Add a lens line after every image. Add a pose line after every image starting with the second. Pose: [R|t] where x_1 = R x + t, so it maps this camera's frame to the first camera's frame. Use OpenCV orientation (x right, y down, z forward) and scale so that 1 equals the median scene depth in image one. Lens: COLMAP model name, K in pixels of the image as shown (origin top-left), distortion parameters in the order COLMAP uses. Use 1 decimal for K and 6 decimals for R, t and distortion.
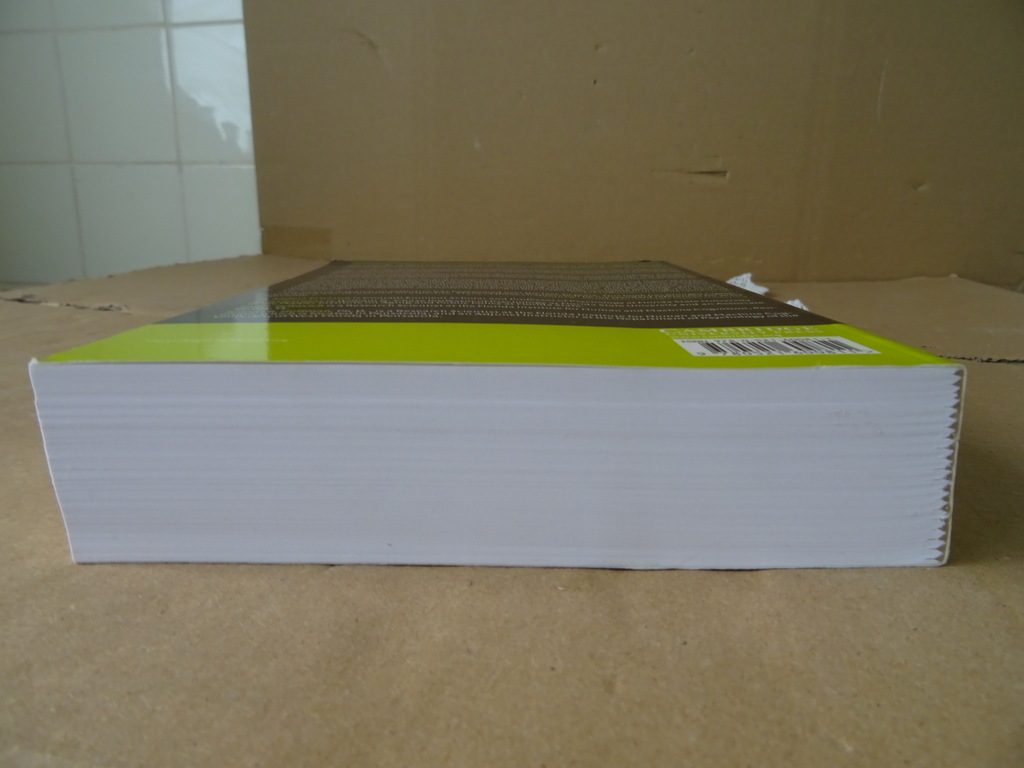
lens RADIAL K [[729.9, 0, 512.0], [0, 729.9, 384.0], [0, 0, 1]] dist [-0.009109, -0.007015]
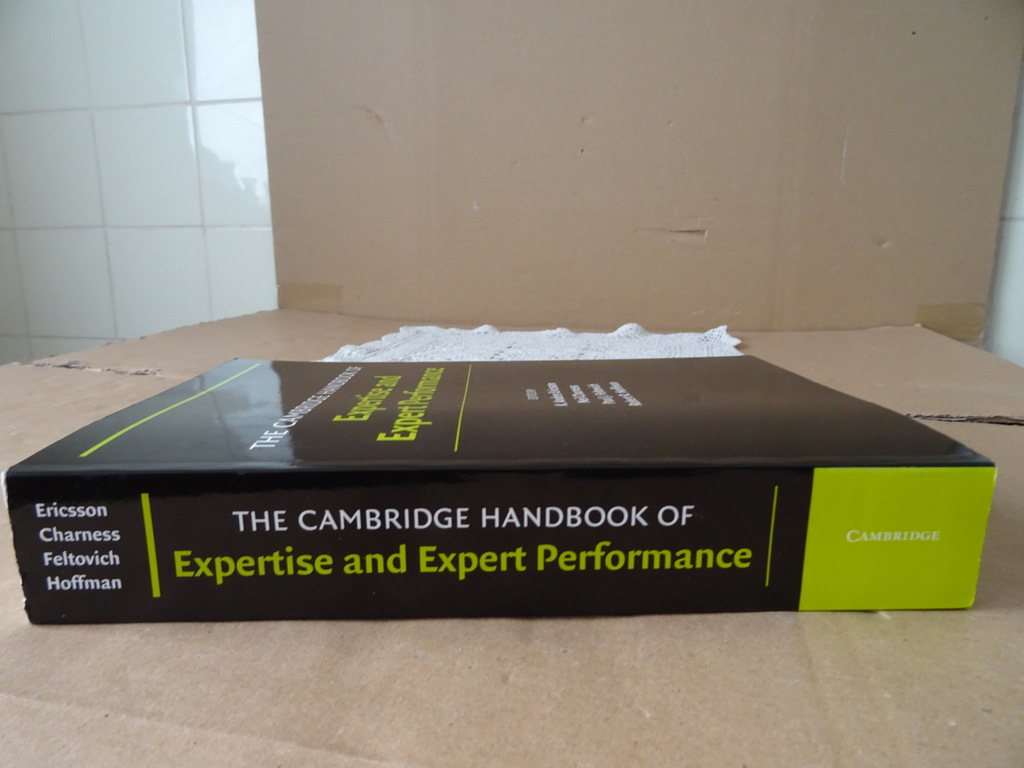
lens RADIAL K [[724.7, 0, 512.0], [0, 724.7, 384.0], [0, 0, 1]] dist [0.003120, -0.005807]
pose [[0.999790, -0.009973, -0.017924, 0.172920], [0.009159, 0.998949, -0.044902, -0.123968], [0.018353, 0.044728, 0.998831, -0.510038]]
